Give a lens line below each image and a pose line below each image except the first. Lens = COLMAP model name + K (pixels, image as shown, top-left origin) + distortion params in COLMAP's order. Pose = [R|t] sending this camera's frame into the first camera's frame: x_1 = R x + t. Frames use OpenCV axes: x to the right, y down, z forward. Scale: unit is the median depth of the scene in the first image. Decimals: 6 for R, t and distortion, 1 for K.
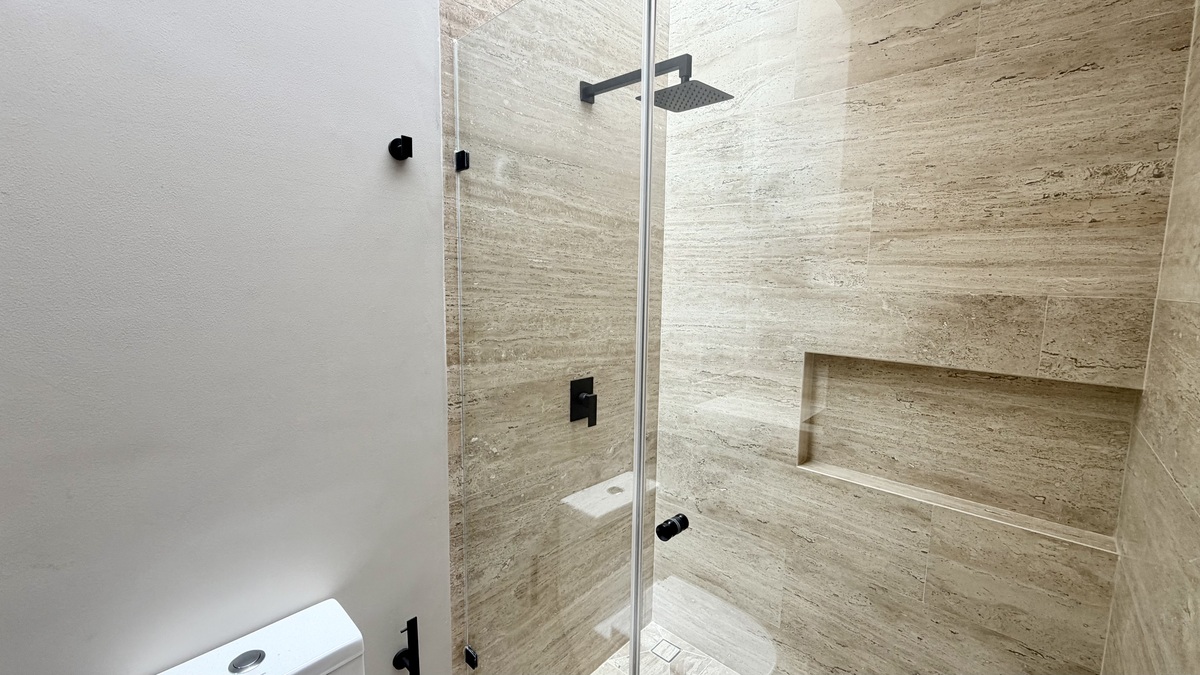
lens RADIAL K [[479.4, 0, 599.9], [0, 479.4, 331.1], [0, 0, 1]] dist [-0.001390, -0.000072]
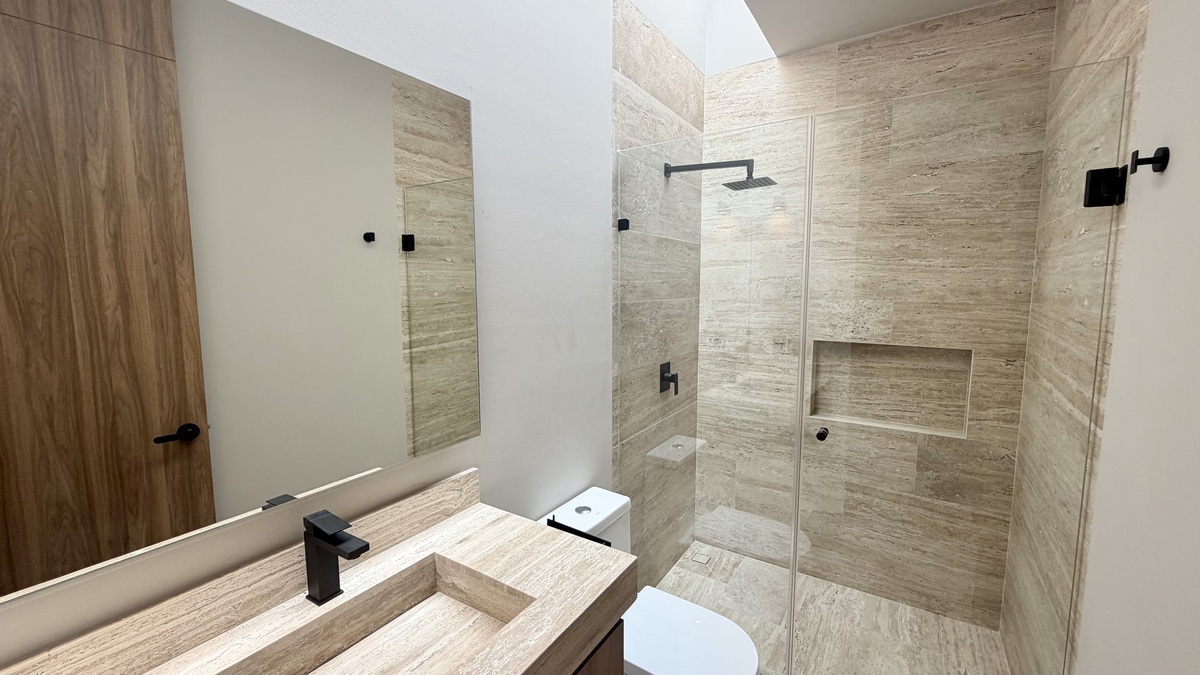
lens RADIAL K [[479.4, 0, 599.3], [0, 479.4, 342.1], [0, 0, 1]] dist [-0.001390, -0.000072]
pose [[0.987266, -0.027280, 0.156723, -0.515809], [0.027004, 0.999628, 0.003887, 0.018502], [-0.156770, 0.000394, 0.987635, -0.450290]]
